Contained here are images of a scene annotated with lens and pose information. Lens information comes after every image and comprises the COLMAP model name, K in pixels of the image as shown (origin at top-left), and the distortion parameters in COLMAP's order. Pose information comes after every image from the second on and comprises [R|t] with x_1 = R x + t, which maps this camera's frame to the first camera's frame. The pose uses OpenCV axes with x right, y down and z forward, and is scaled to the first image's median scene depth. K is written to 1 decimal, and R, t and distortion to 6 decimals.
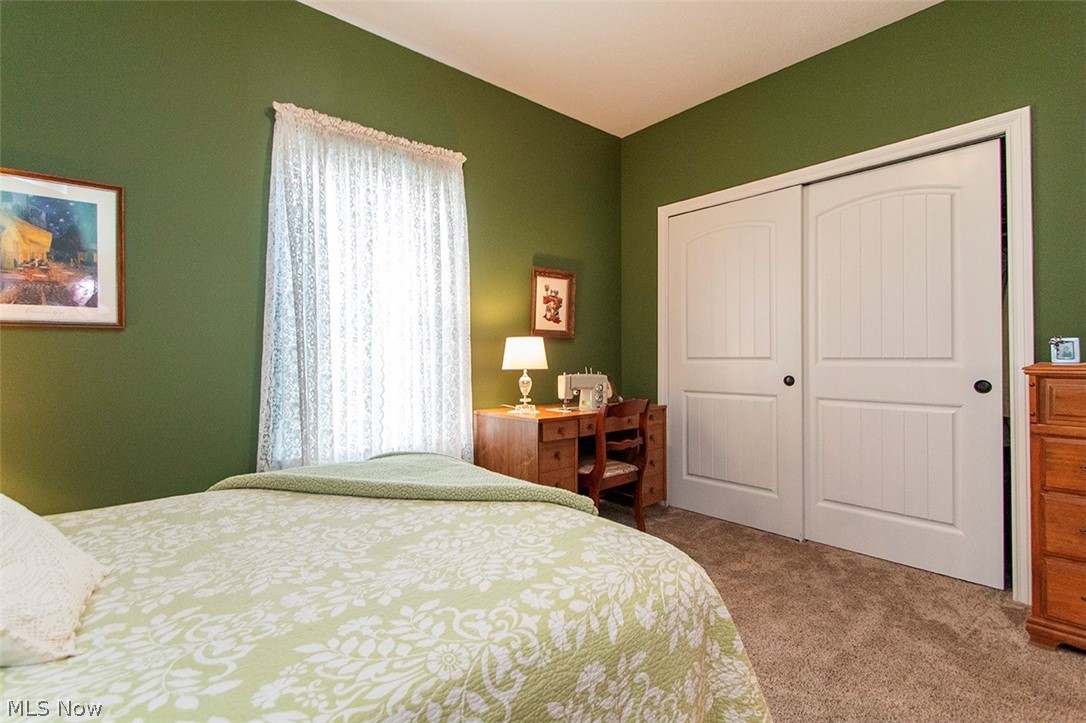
lens RADIAL K [[511.2, 0, 527.7], [0, 511.2, 349.4], [0, 0, 1]] dist [-0.001304, -0.000158]
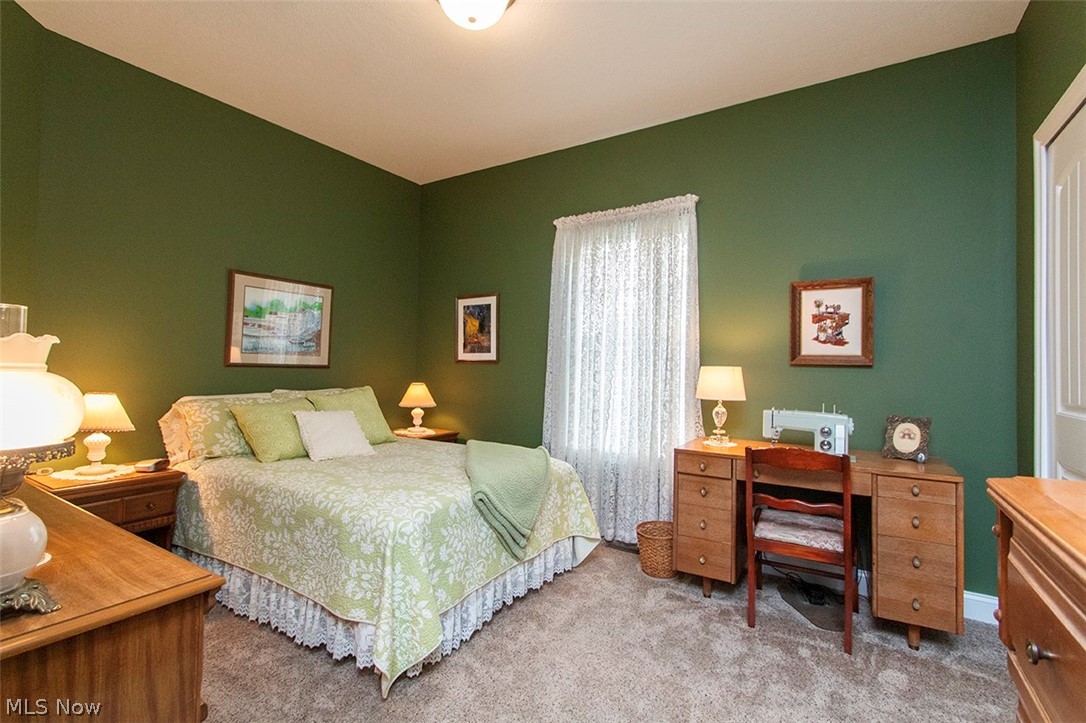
lens RADIAL K [[511.2, 0, 527.7], [0, 511.2, 349.4], [0, 0, 1]] dist [-0.001304, -0.000158]
pose [[0.276369, -0.021742, -0.960806, 0.805411], [0.000857, 0.999749, -0.022377, -0.033602], [0.961051, 0.005361, 0.276319, 0.378868]]
